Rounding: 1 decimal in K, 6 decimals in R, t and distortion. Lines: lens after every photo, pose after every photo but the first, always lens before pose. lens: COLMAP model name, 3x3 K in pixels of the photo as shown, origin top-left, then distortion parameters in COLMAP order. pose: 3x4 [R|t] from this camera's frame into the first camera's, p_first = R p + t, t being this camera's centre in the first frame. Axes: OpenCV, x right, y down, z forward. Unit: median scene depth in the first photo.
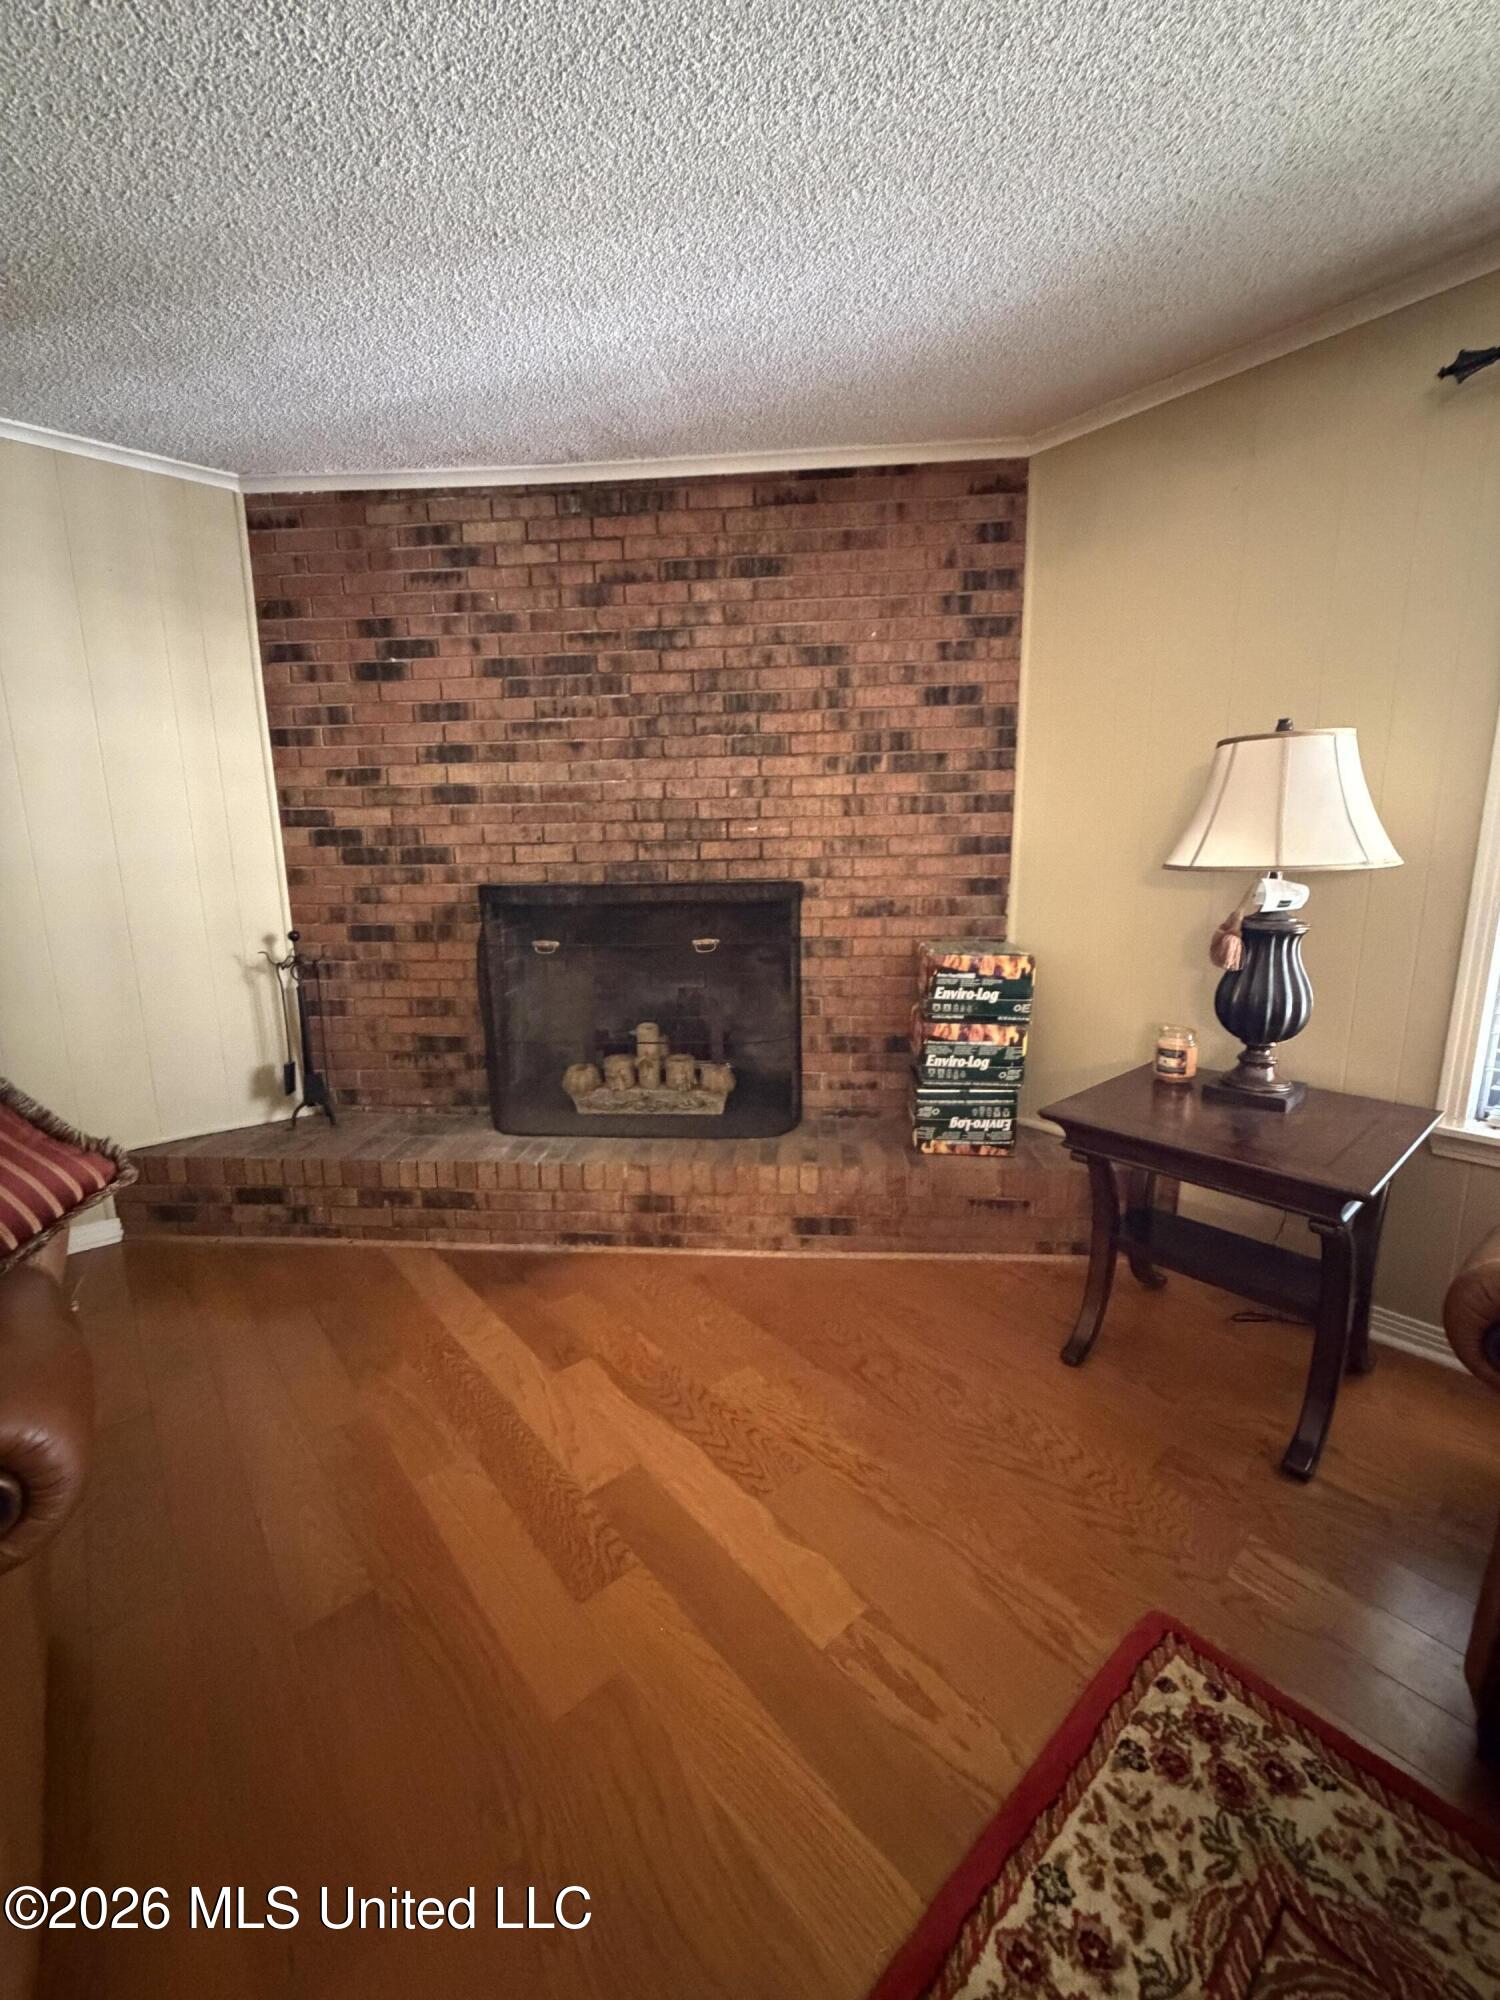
lens RADIAL K [[800.1, 0, 750.0], [0, 800.1, 995.0], [0, 0, 1]] dist [-0.001965, 0.000964]
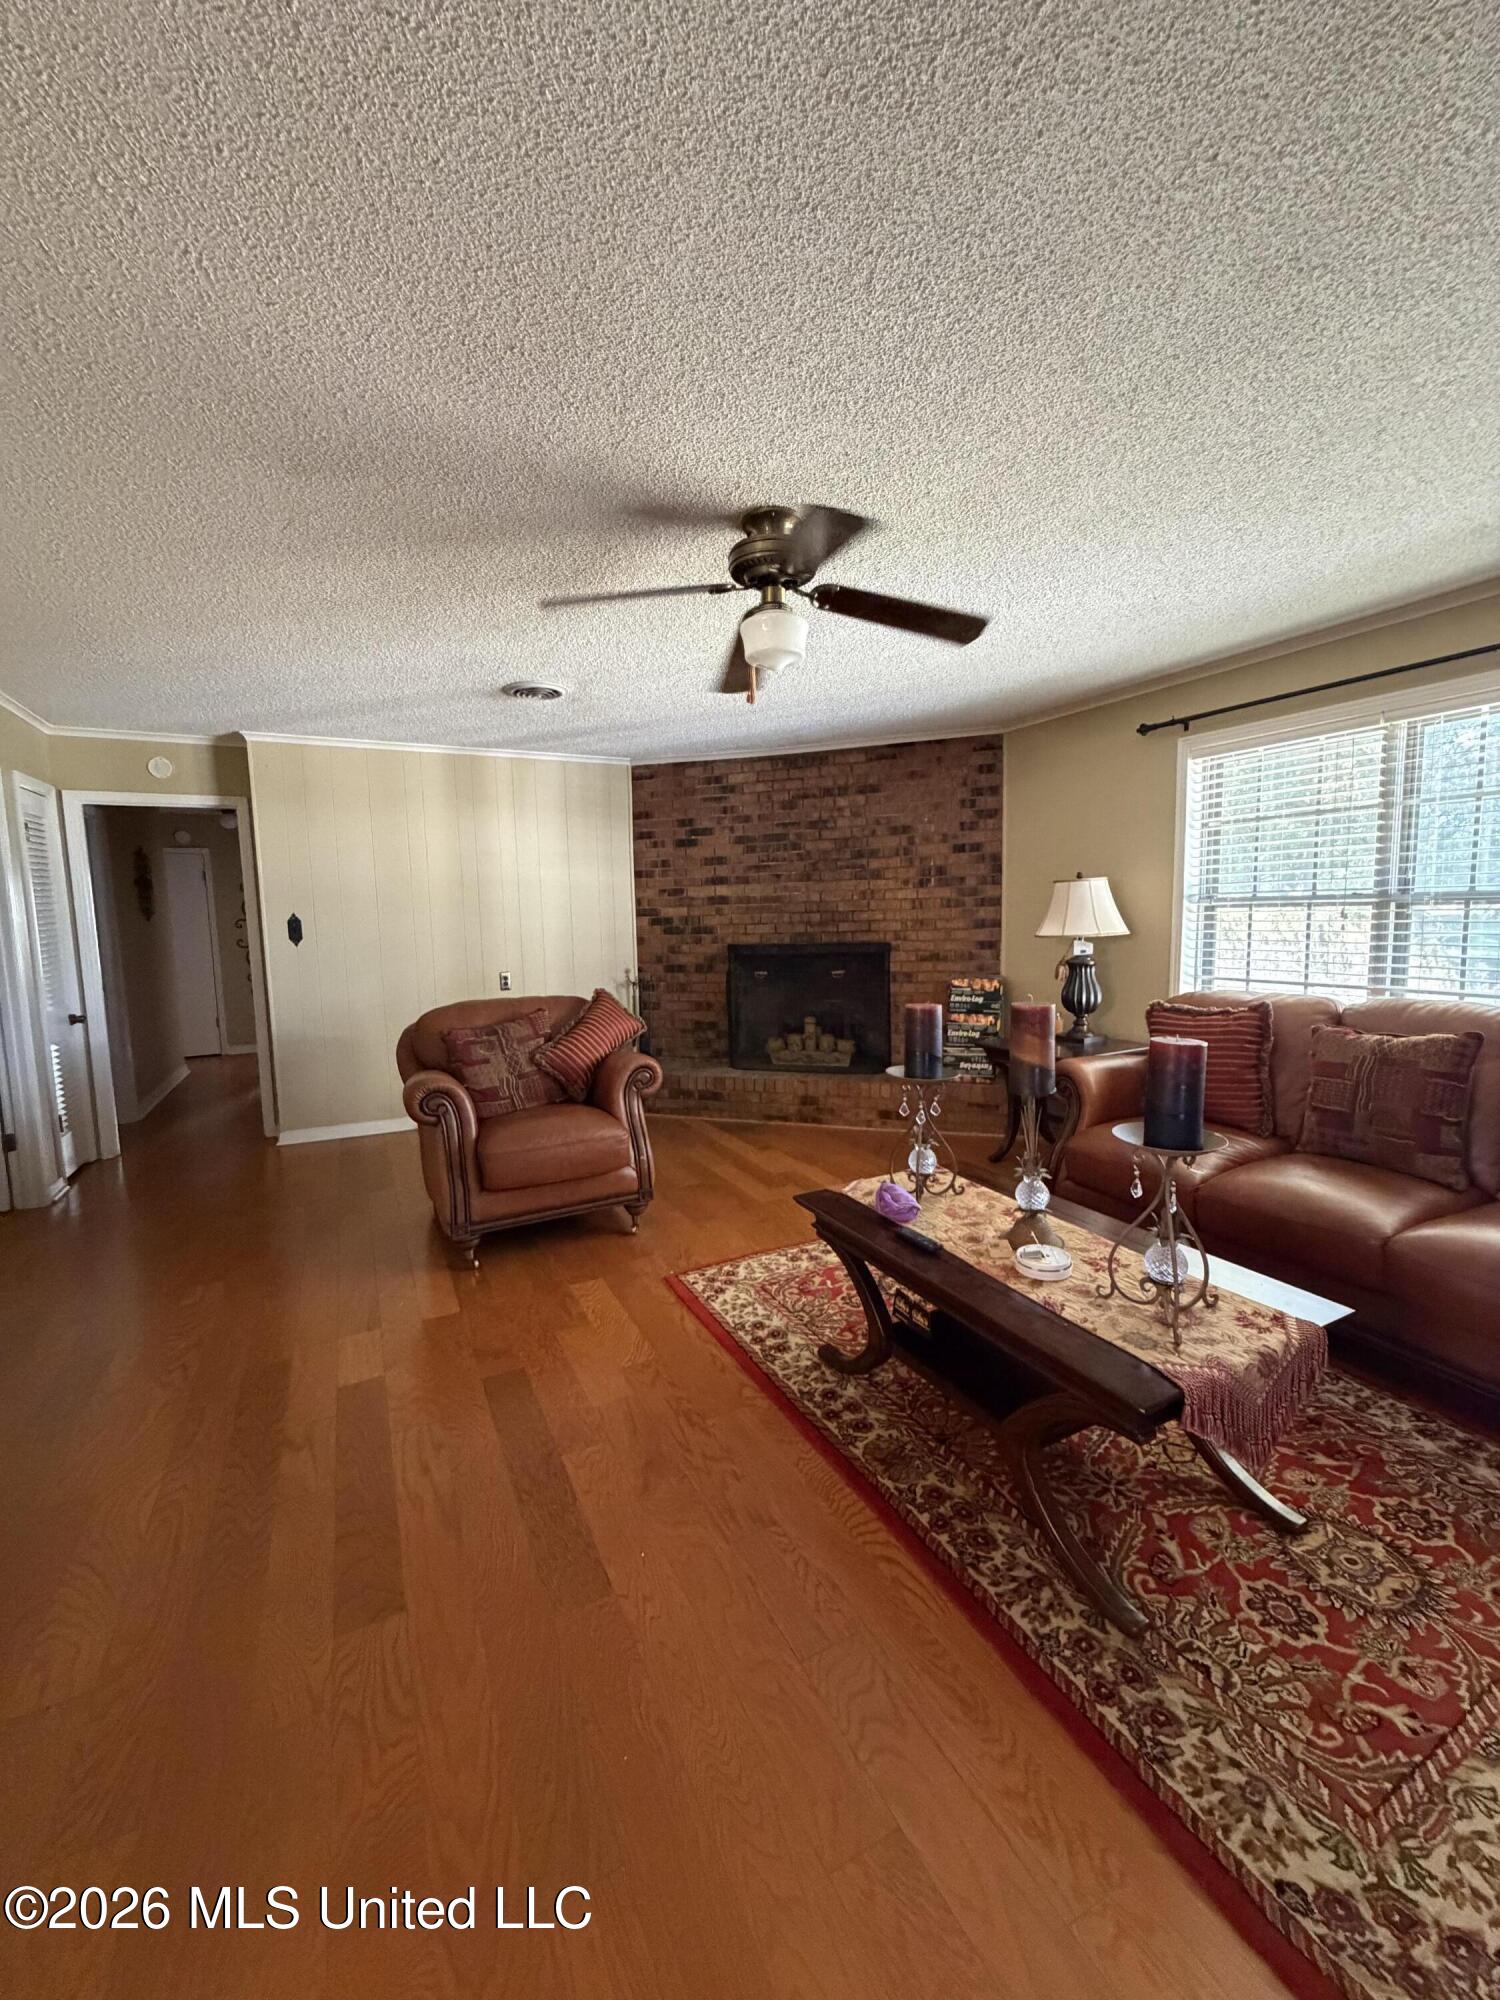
lens RADIAL K [[800.1, 0, 747.7], [0, 800.1, 992.9], [0, 0, 1]] dist [-0.001965, 0.000964]
pose [[0.970567, 0.013764, -0.240437, 0.204654], [-0.032937, 0.996571, -0.075908, 0.142426], [0.238568, 0.081593, 0.967692, -0.978752]]
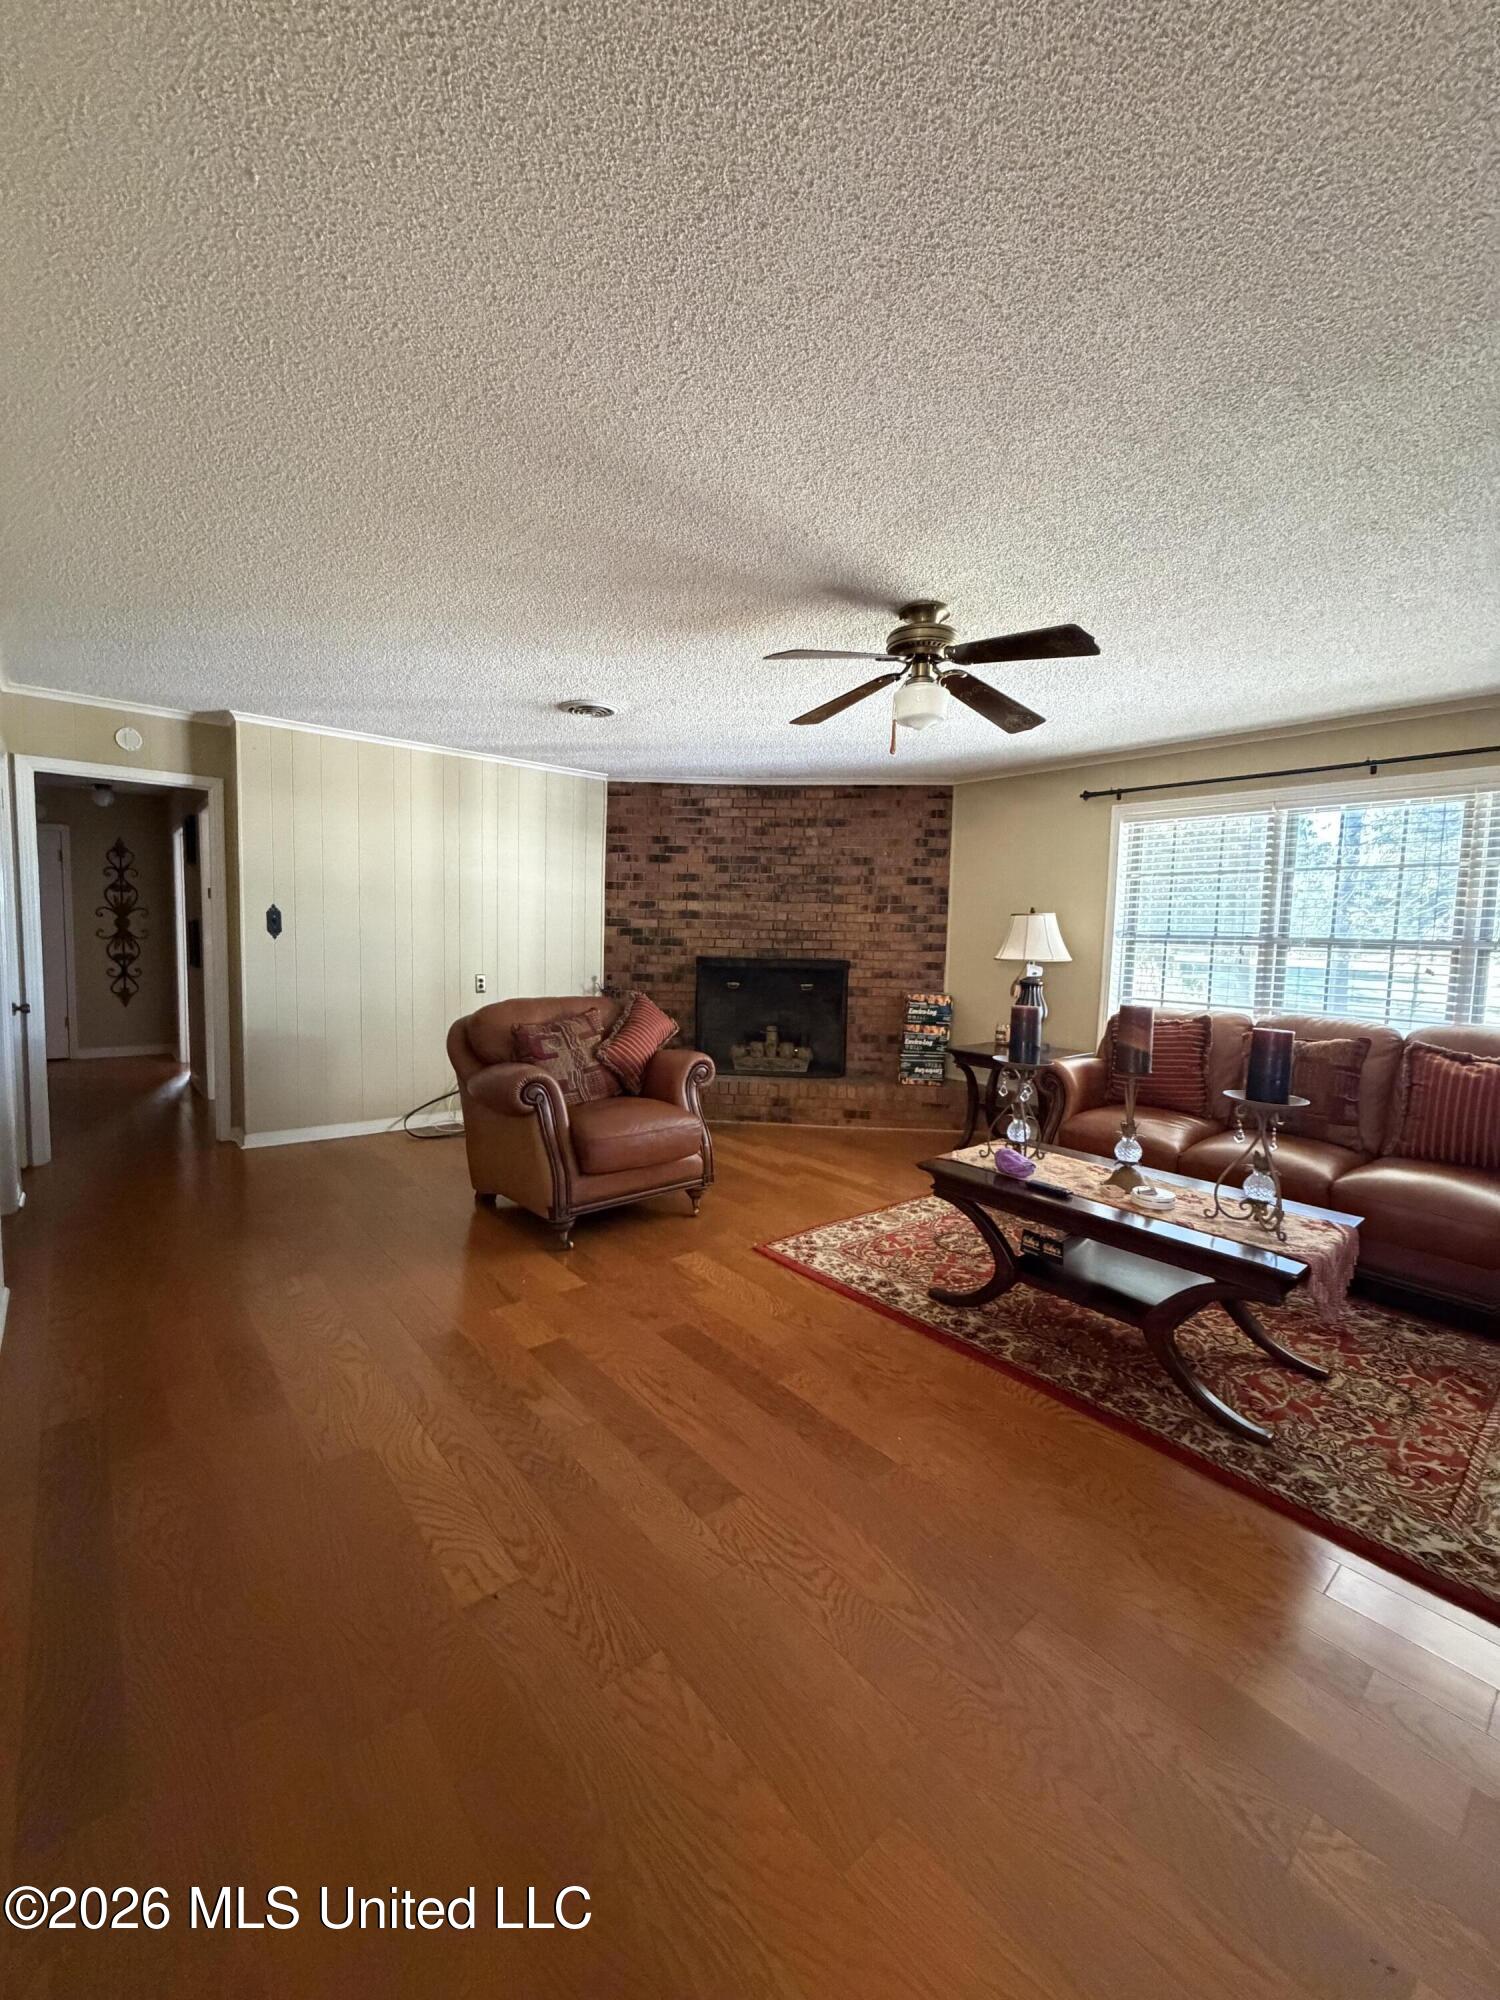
lens RADIAL K [[800.1, 0, 747.2], [0, 800.1, 990.3], [0, 0, 1]] dist [-0.001965, 0.000964]
pose [[0.999173, 0.039230, -0.010680, -0.192451], [-0.040188, 0.992768, -0.113121, 0.200916], [0.006165, 0.113457, 0.993524, -1.185136]]
